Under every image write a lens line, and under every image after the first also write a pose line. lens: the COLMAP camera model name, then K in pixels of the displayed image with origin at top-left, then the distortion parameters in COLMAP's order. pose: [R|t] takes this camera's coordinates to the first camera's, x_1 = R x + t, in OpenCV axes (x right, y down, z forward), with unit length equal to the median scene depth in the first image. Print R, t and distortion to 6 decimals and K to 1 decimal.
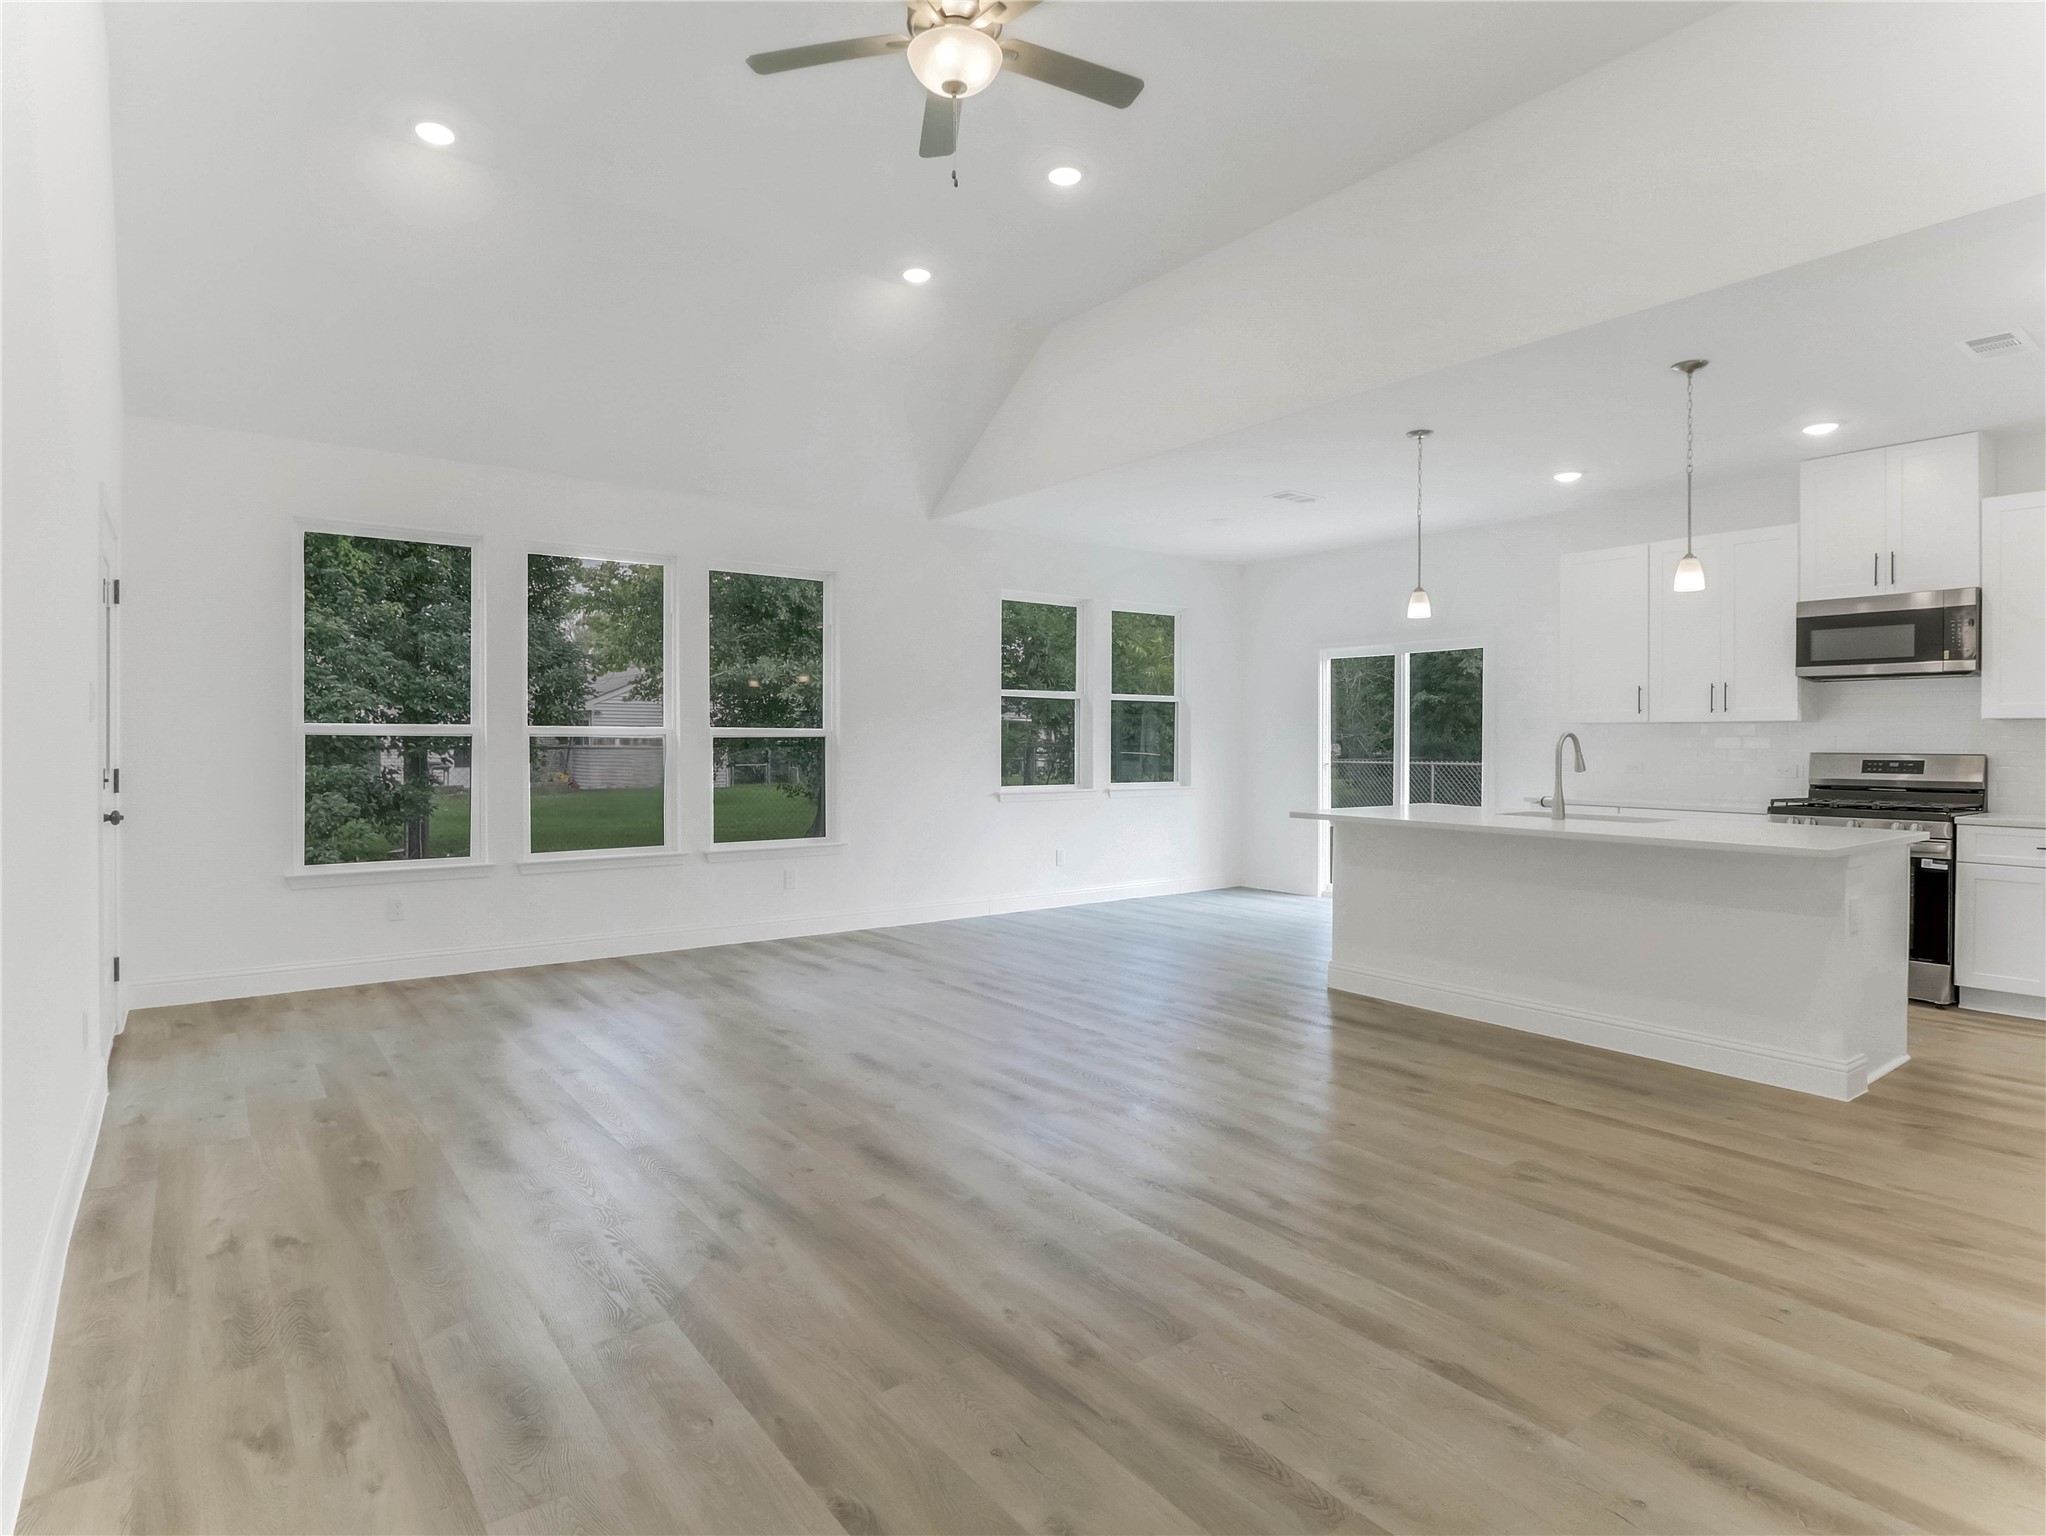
lens RADIAL K [[1143.1, 0, 1023.0], [0, 1143.1, 768.0], [0, 0, 1]] dist [-0.005396, -0.002906]
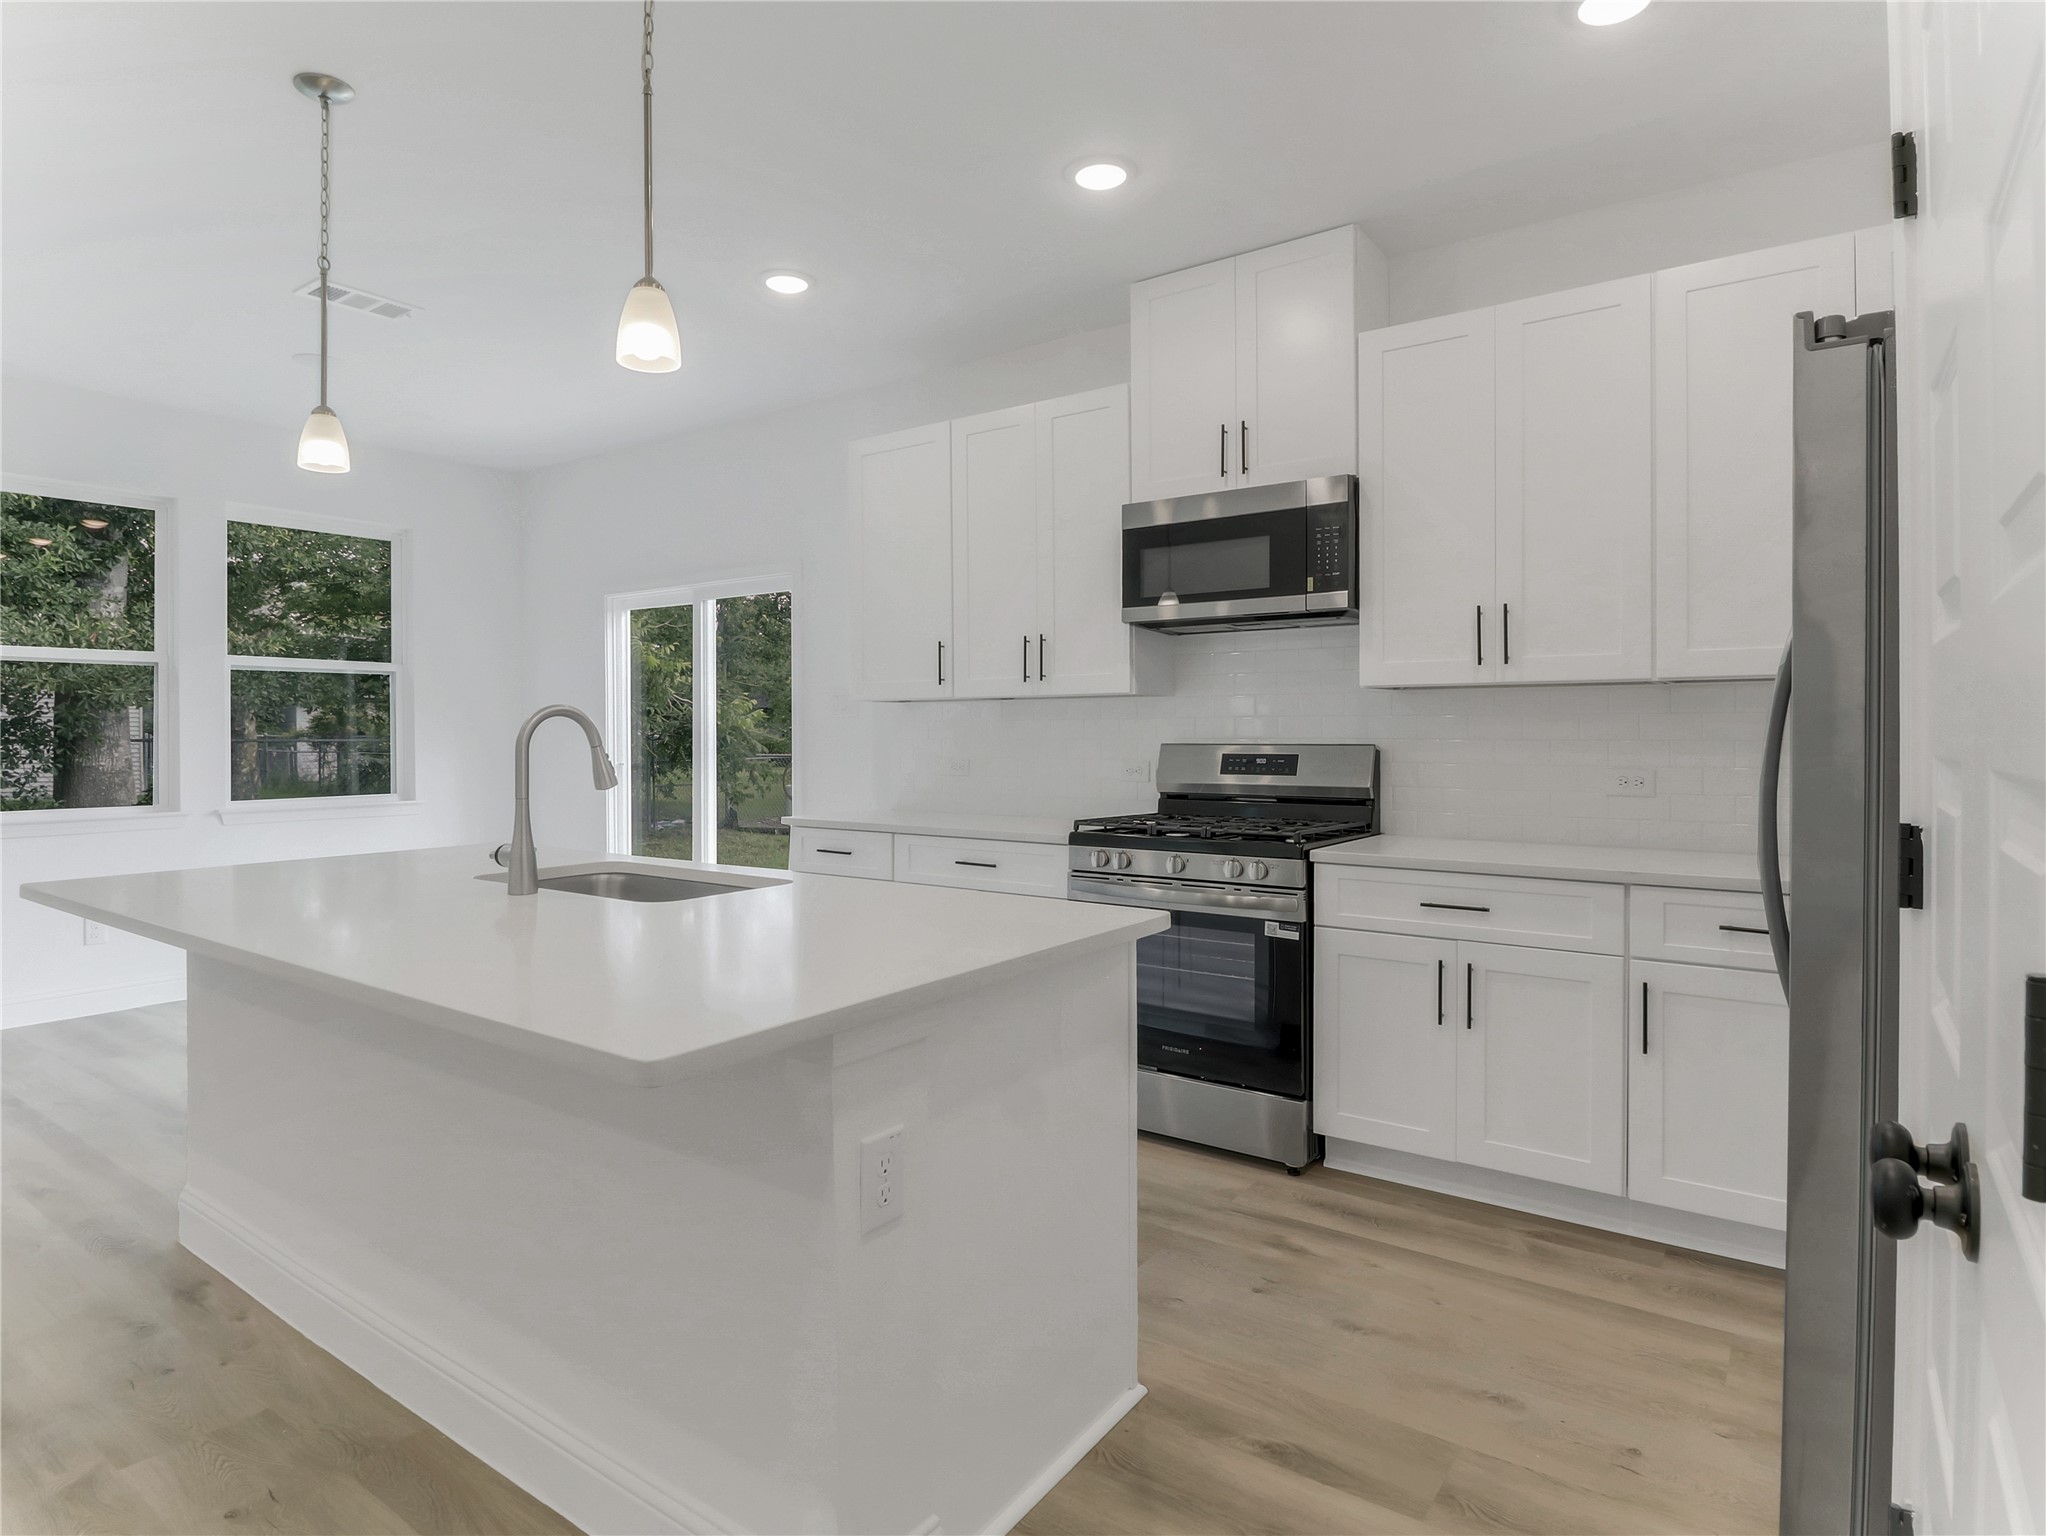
lens RADIAL K [[1116.0, 0, 1023.0], [0, 1116.0, 768.0], [0, 0, 1]] dist [0.005408, -0.000592]
pose [[0.958597, -0.014074, 0.284417, 0.466115], [0.012200, 0.999891, 0.008360, -0.006206], [-0.284504, -0.004544, 0.958664, 0.441655]]
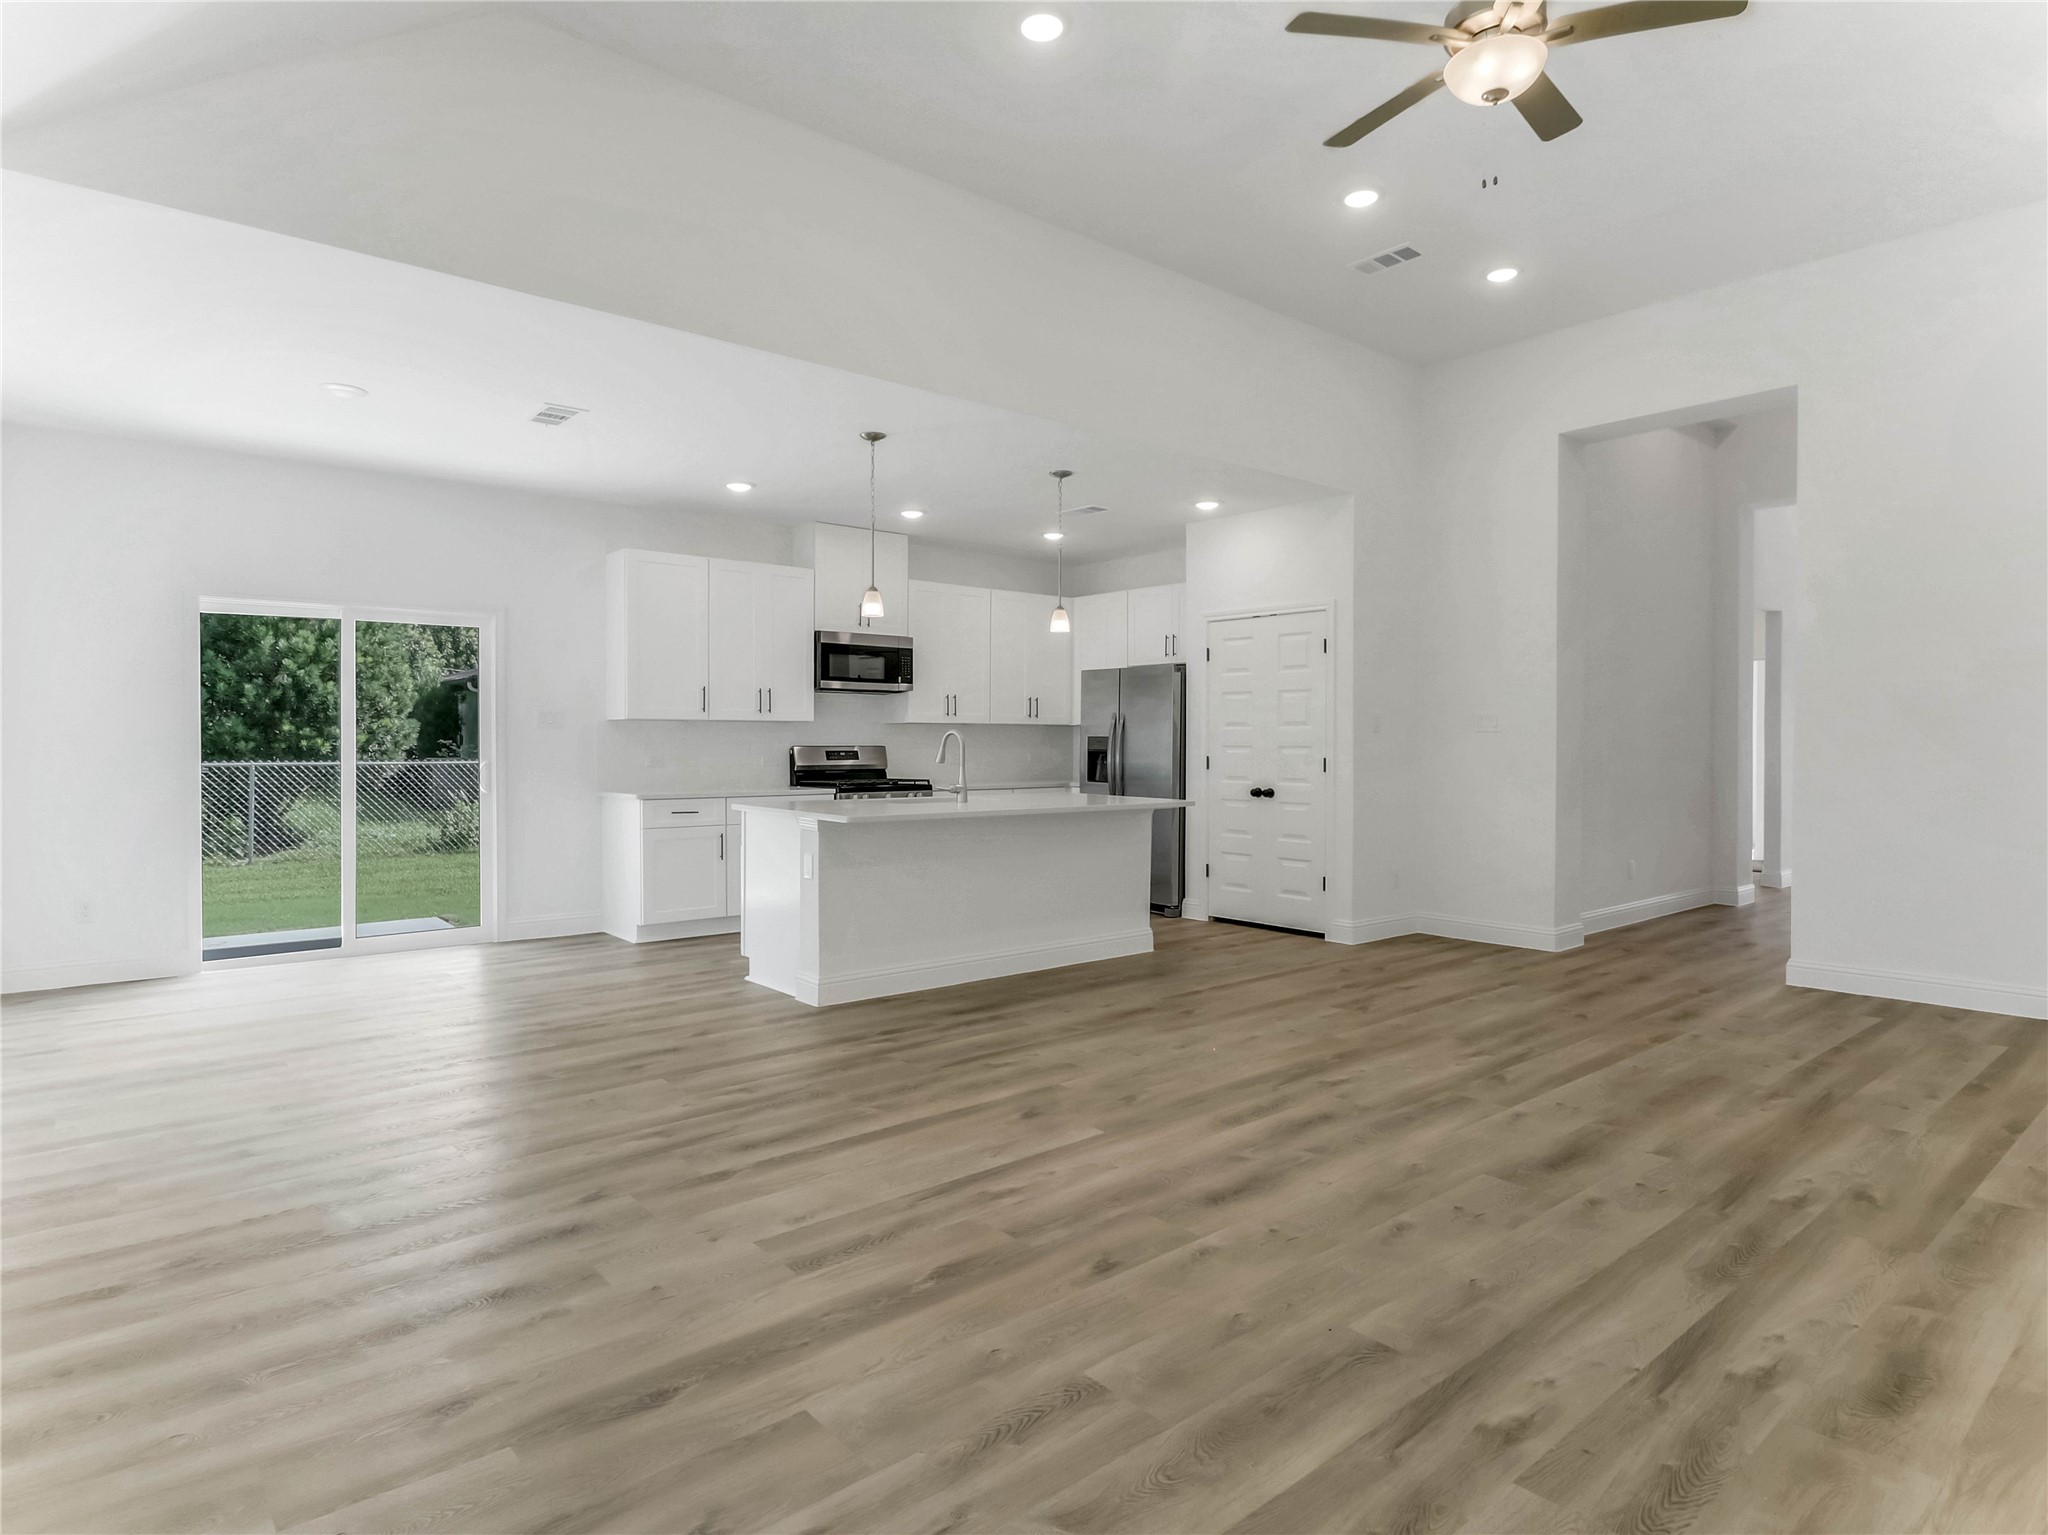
lens RADIAL K [[1089.3, 0, 1024.0], [0, 1089.3, 767.5], [0, 0, 1]] dist [-0.003365, -0.001501]
pose [[-0.056518, -0.030273, 0.997942, -0.595444], [0.018993, 0.999327, 0.031391, -0.024153], [-0.998221, 0.020728, -0.055905, 0.870325]]
